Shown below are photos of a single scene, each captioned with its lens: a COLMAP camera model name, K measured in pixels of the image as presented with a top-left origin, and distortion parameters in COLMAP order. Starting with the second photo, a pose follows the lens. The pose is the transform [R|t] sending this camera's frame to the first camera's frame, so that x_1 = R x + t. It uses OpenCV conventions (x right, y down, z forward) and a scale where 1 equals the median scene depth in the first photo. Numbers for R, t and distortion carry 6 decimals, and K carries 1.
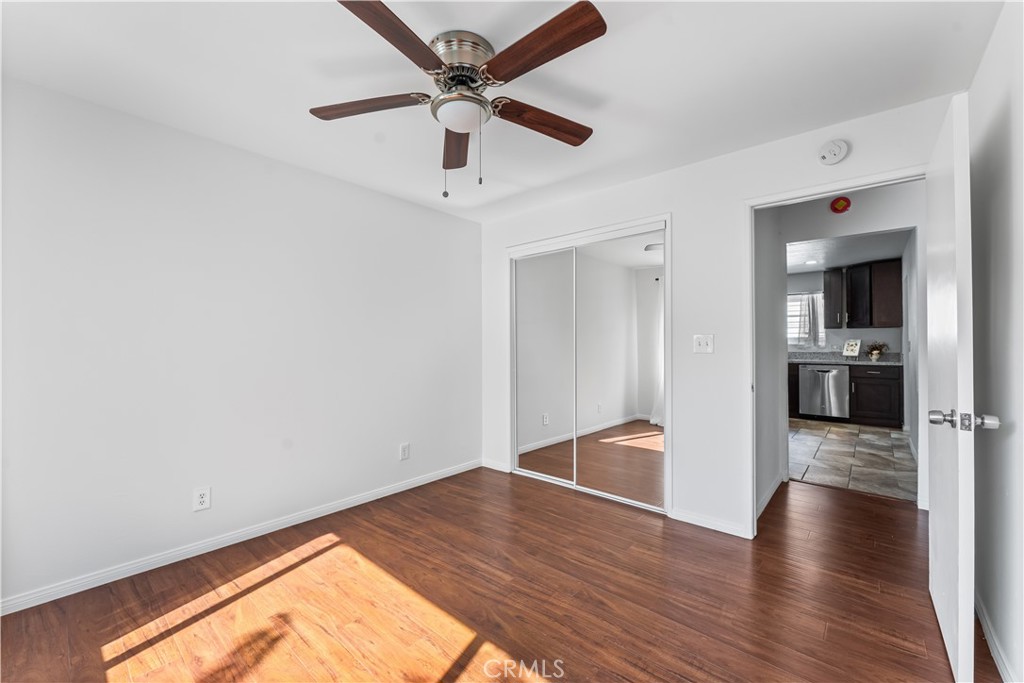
lens RADIAL K [[413.8, 0, 495.9], [0, 413.8, 341.7], [0, 0, 1]] dist [0.001177, -0.000844]
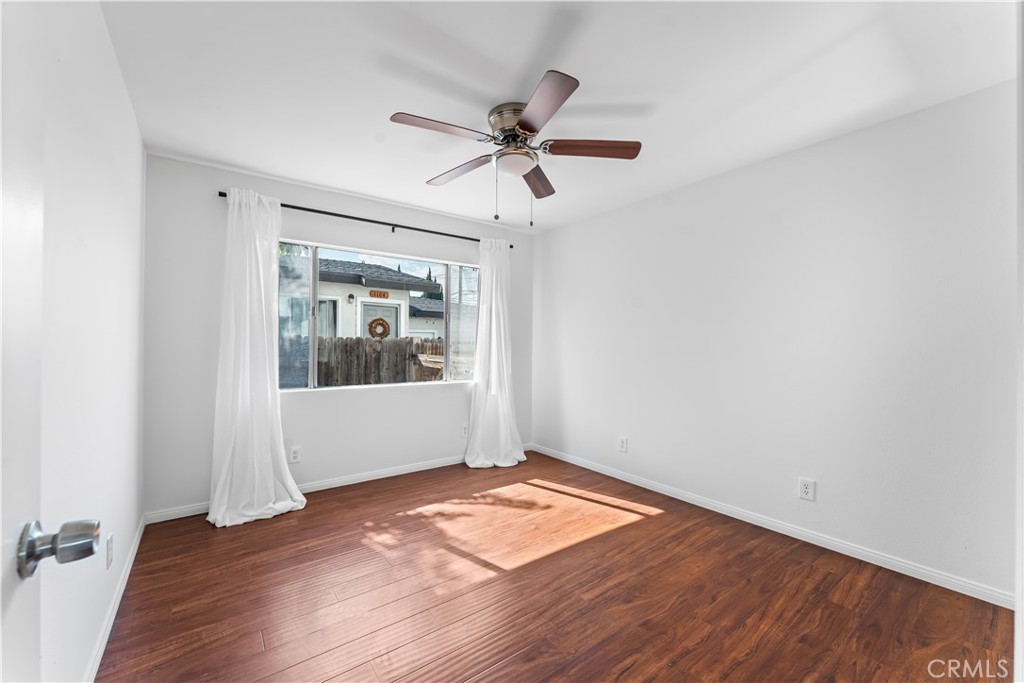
lens RADIAL K [[413.8, 0, 518.9], [0, 413.8, 345.5], [0, 0, 1]] dist [0.001177, -0.000844]
pose [[-0.202667, 0.006694, -0.979225, 0.895449], [0.012685, 0.999911, 0.004210, 0.002308], [0.979165, -0.011568, -0.202734, 0.972009]]
